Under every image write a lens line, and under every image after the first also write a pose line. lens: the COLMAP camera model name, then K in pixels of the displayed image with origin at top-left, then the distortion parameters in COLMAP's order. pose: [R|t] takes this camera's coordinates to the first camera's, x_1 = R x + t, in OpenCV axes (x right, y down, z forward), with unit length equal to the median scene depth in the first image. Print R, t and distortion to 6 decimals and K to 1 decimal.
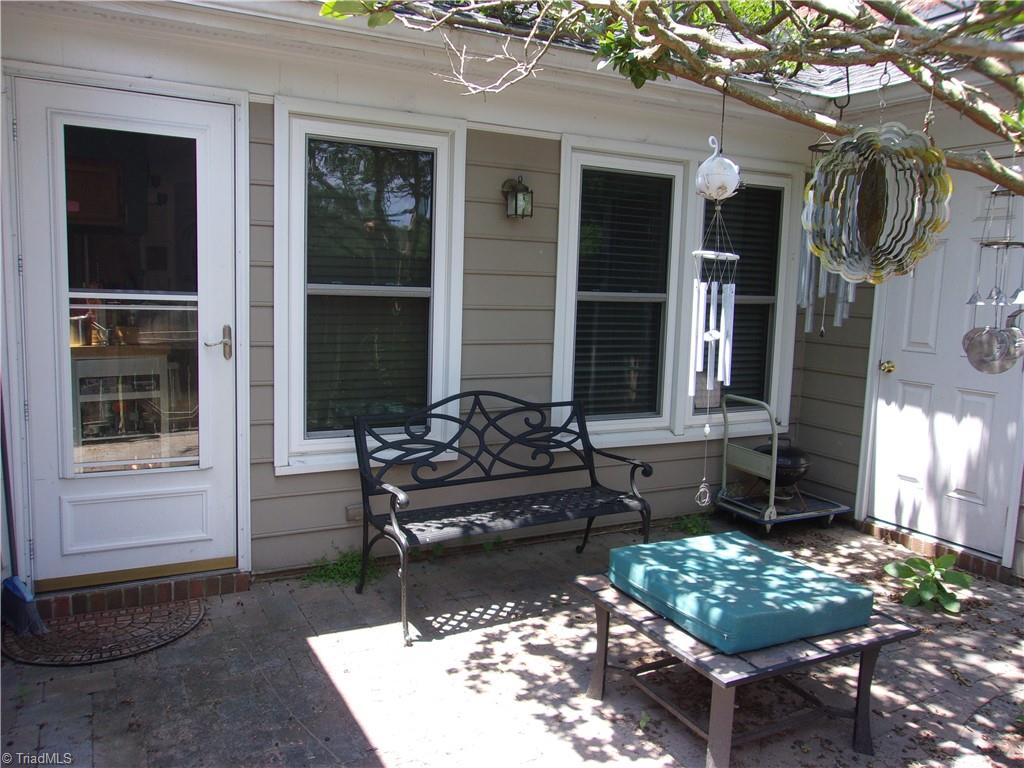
lens RADIAL K [[818.5, 0, 512.5], [0, 818.5, 376.3], [0, 0, 1]] dist [-0.000040, 0.028877]
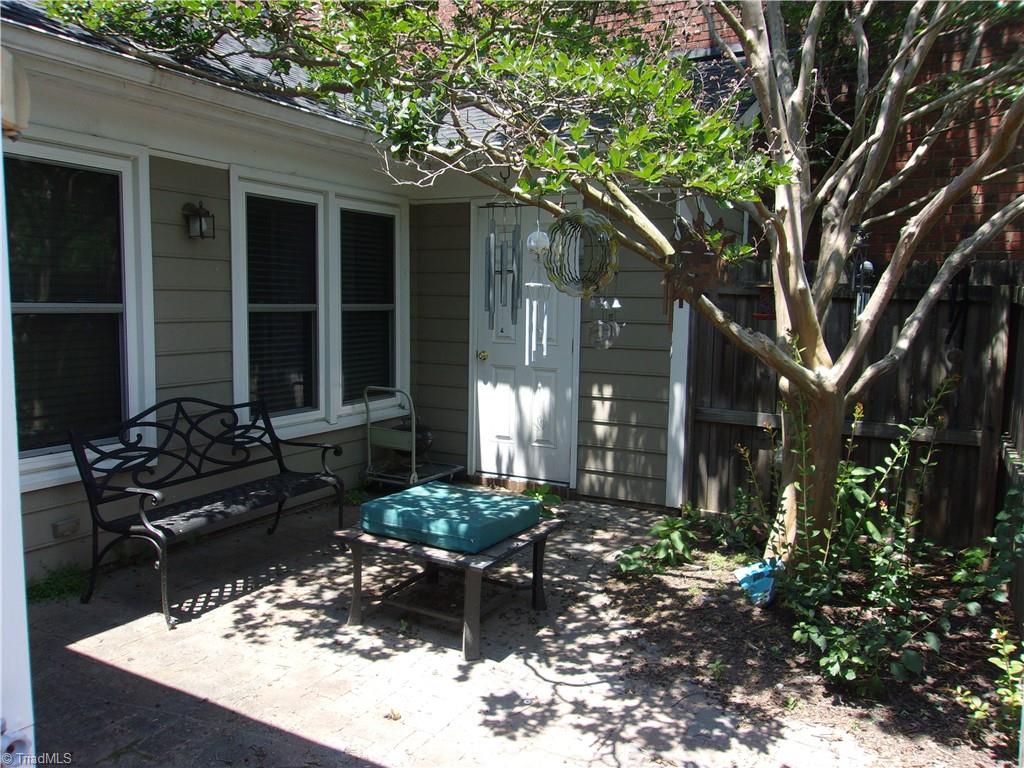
lens RADIAL K [[818.5, 0, 512.5], [0, 818.5, 376.3], [0, 0, 1]] dist [-0.000040, 0.028877]
pose [[0.832866, -0.071576, 0.548827, -0.301860], [0.076758, 0.996958, 0.013538, 0.009647], [-0.548126, 0.030852, 0.835826, -0.168652]]
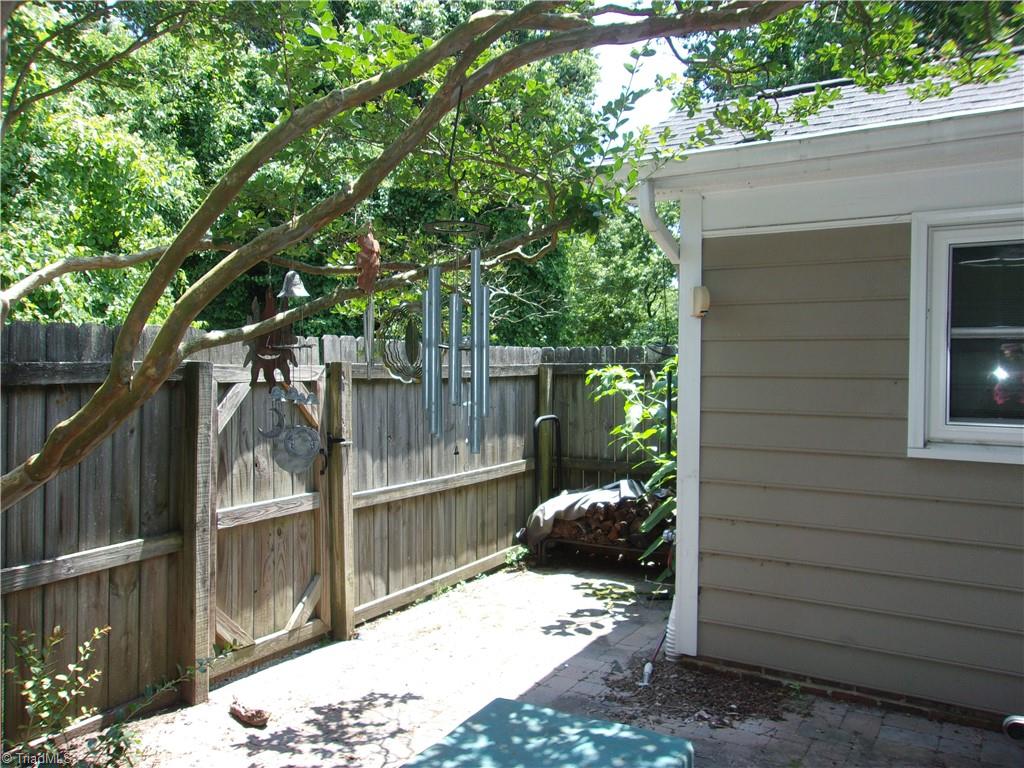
lens RADIAL K [[818.5, 0, 512.5], [0, 818.5, 376.3], [0, 0, 1]] dist [-0.000040, 0.028877]
pose [[-0.856838, -0.026586, -0.514900, 0.543235], [-0.092940, 0.990275, 0.103528, -0.156790], [0.507140, 0.136561, -0.850976, 1.238041]]
